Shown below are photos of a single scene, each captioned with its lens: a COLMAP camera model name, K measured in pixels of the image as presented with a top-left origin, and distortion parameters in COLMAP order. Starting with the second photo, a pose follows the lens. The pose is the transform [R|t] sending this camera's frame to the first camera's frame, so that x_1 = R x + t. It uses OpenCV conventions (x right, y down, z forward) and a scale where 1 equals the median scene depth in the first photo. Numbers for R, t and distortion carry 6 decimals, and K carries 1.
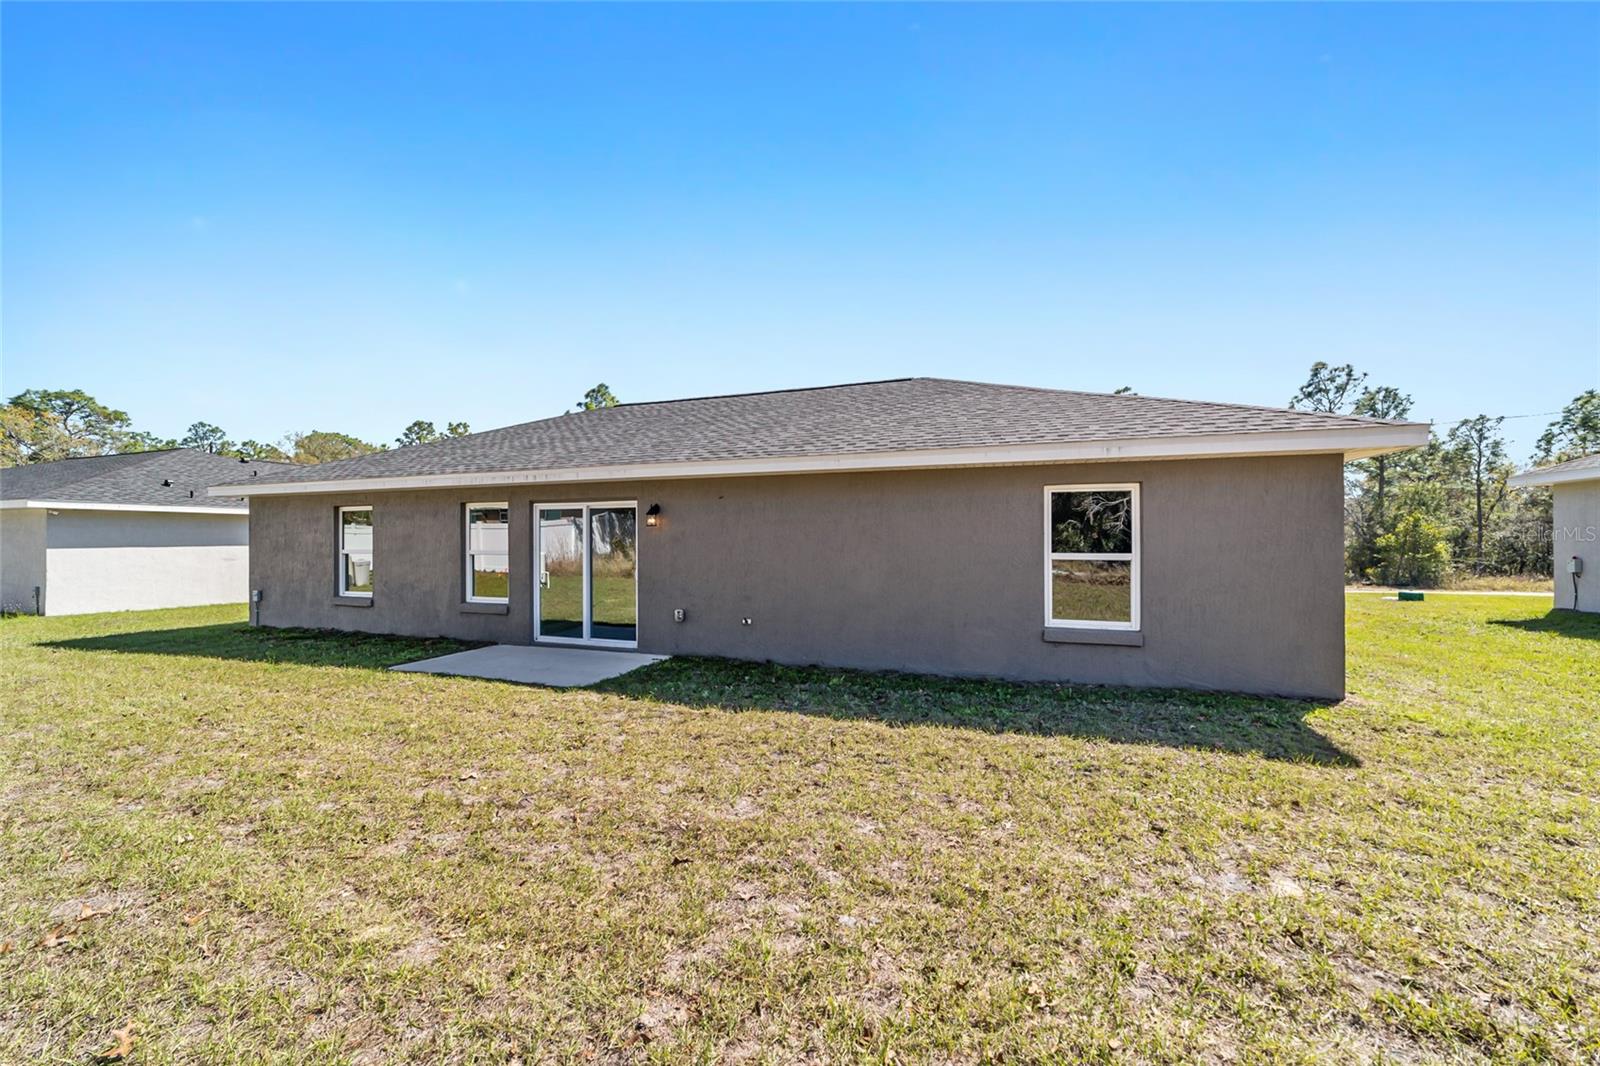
lens RADIAL K [[614.1, 0, 809.9], [0, 614.1, 541.1], [0, 0, 1]] dist [-0.008143, 0.005671]
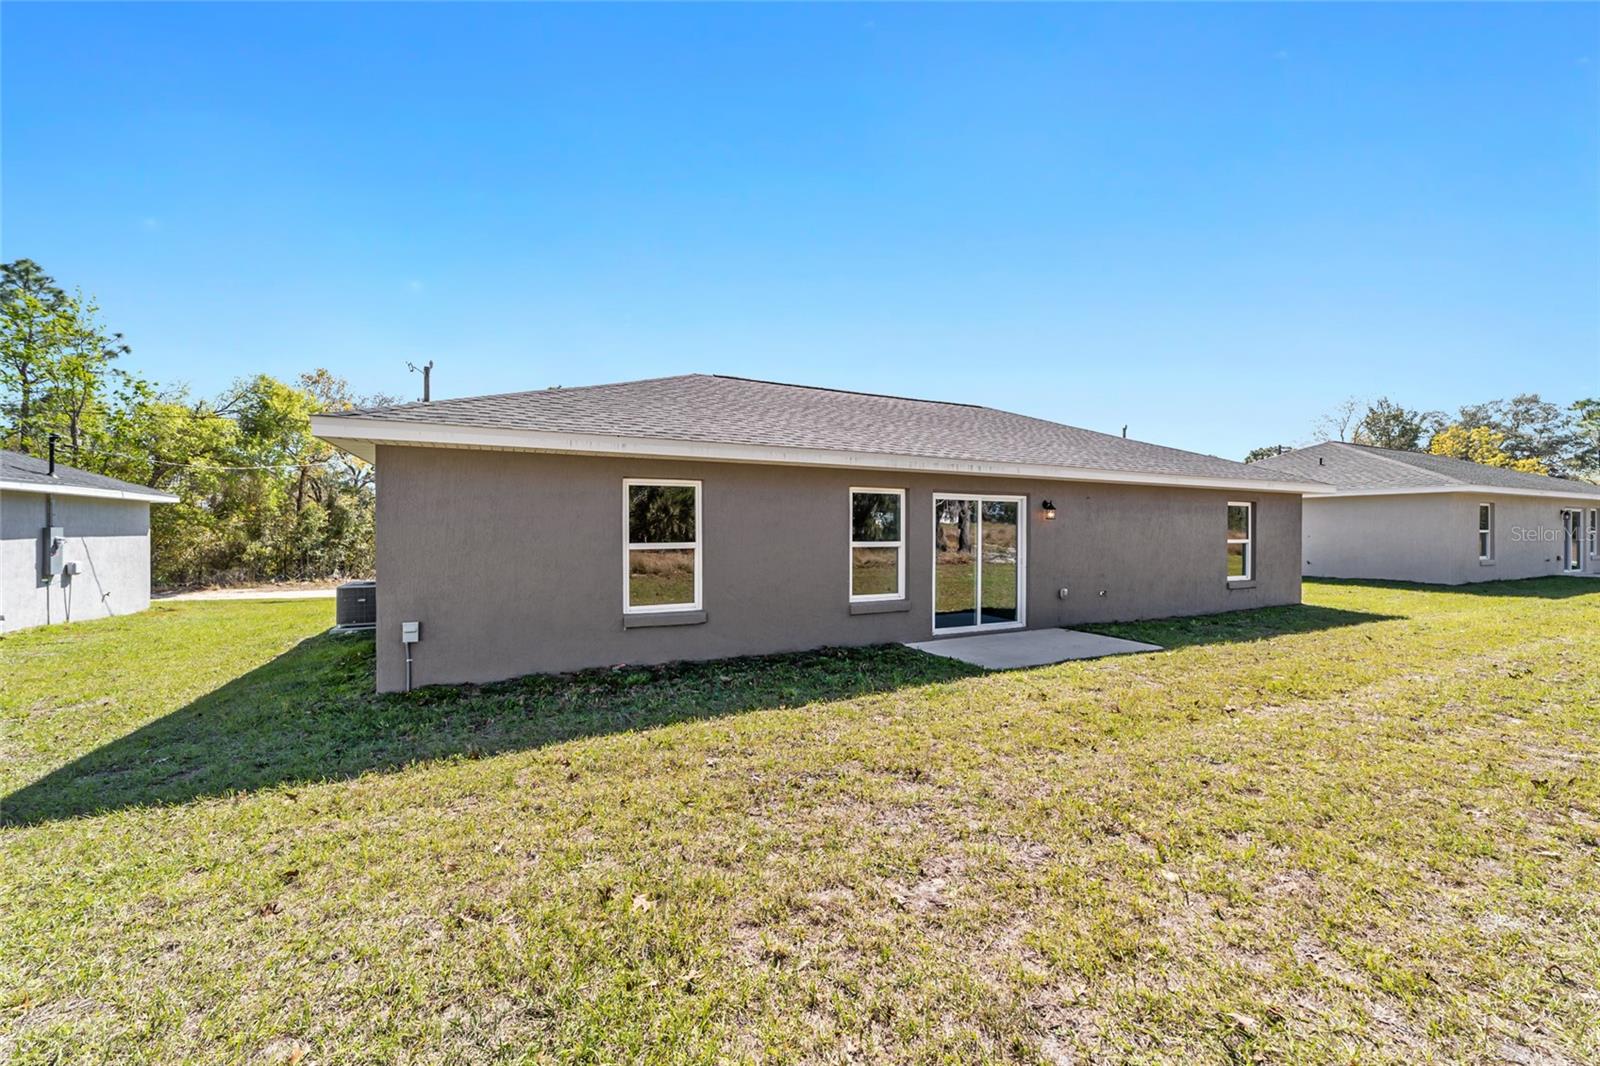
lens RADIAL K [[614.1, 0, 808.0], [0, 614.1, 528.8], [0, 0, 1]] dist [-0.008143, 0.005671]
pose [[0.704657, 0.004463, 0.709534, -0.528269], [-0.001216, 0.999986, -0.005082, 0.000065], [-0.709547, 0.002719, 0.704653, 0.187635]]
